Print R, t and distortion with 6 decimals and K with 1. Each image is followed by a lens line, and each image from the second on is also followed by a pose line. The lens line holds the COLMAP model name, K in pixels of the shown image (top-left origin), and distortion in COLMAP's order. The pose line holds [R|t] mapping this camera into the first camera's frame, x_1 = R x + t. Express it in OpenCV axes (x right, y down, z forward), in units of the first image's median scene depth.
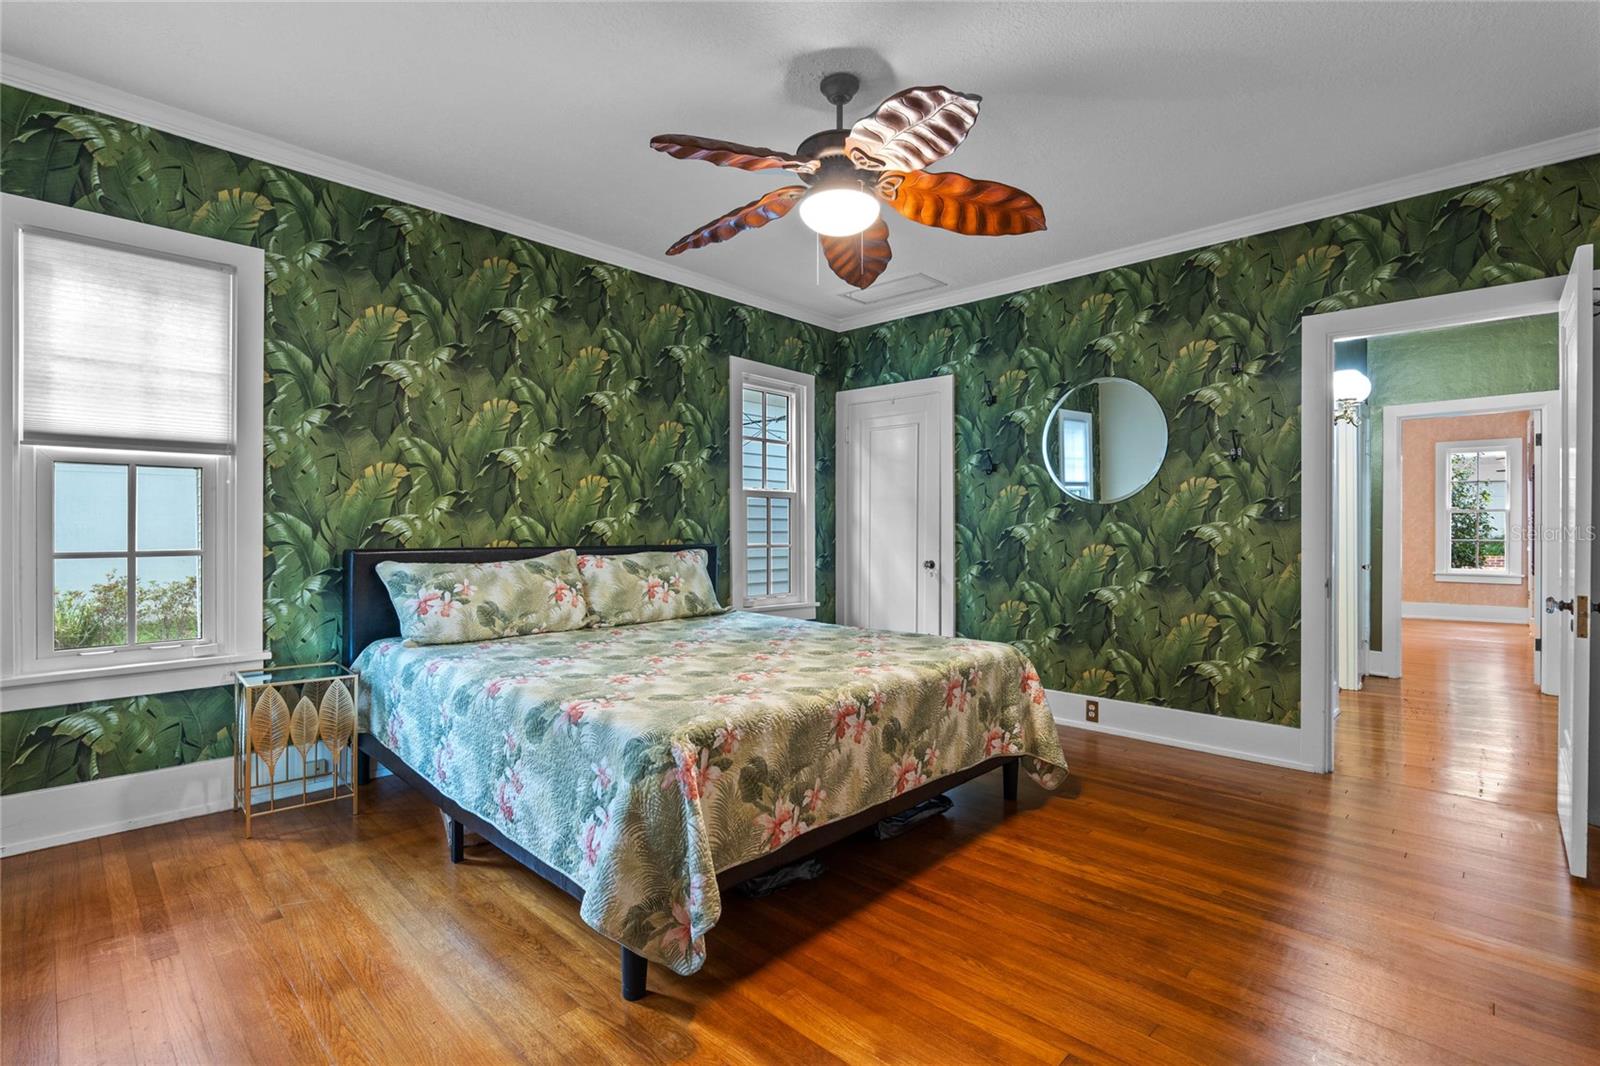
lens RADIAL K [[744.1, 0, 786.6], [0, 744.1, 532.6], [0, 0, 1]] dist [-0.020760, 0.005629]
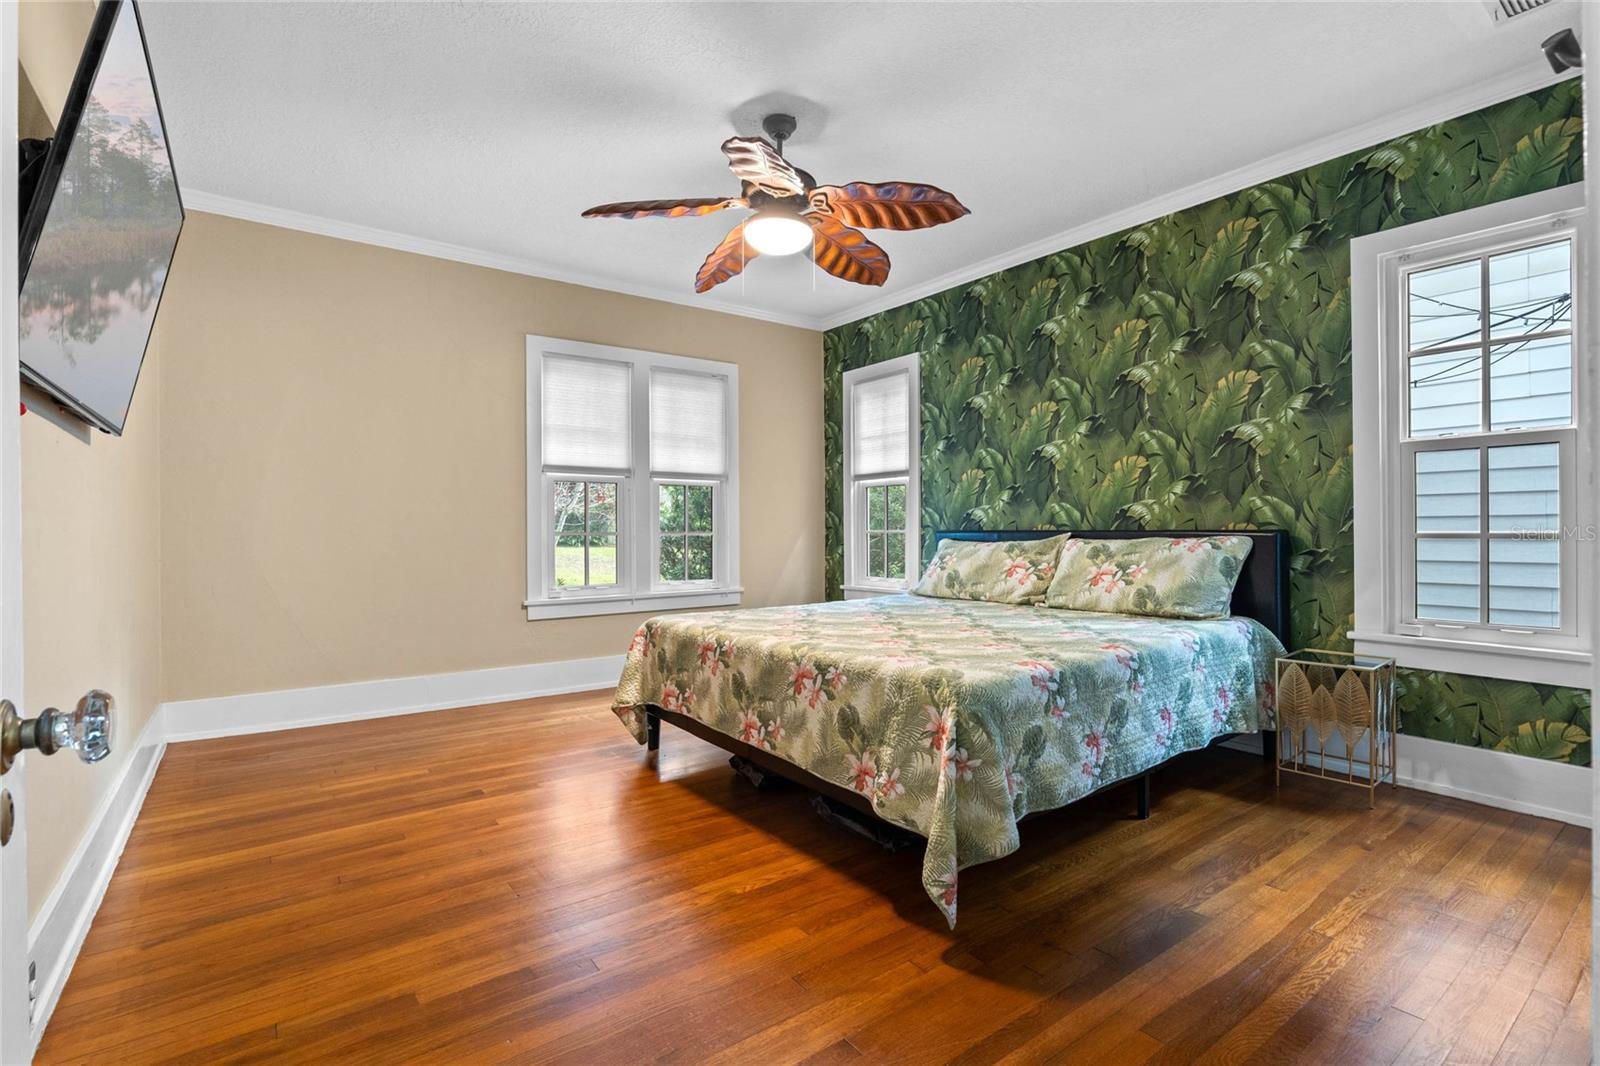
lens RADIAL K [[744.1, 0, 796.8], [0, 744.1, 534.3], [0, 0, 1]] dist [-0.020760, 0.005629]
pose [[-0.161936, 0.017078, -0.986654, 0.918856], [0.015296, 0.999774, 0.014794, 0.003496], [0.986683, -0.012696, -0.162160, 0.894035]]
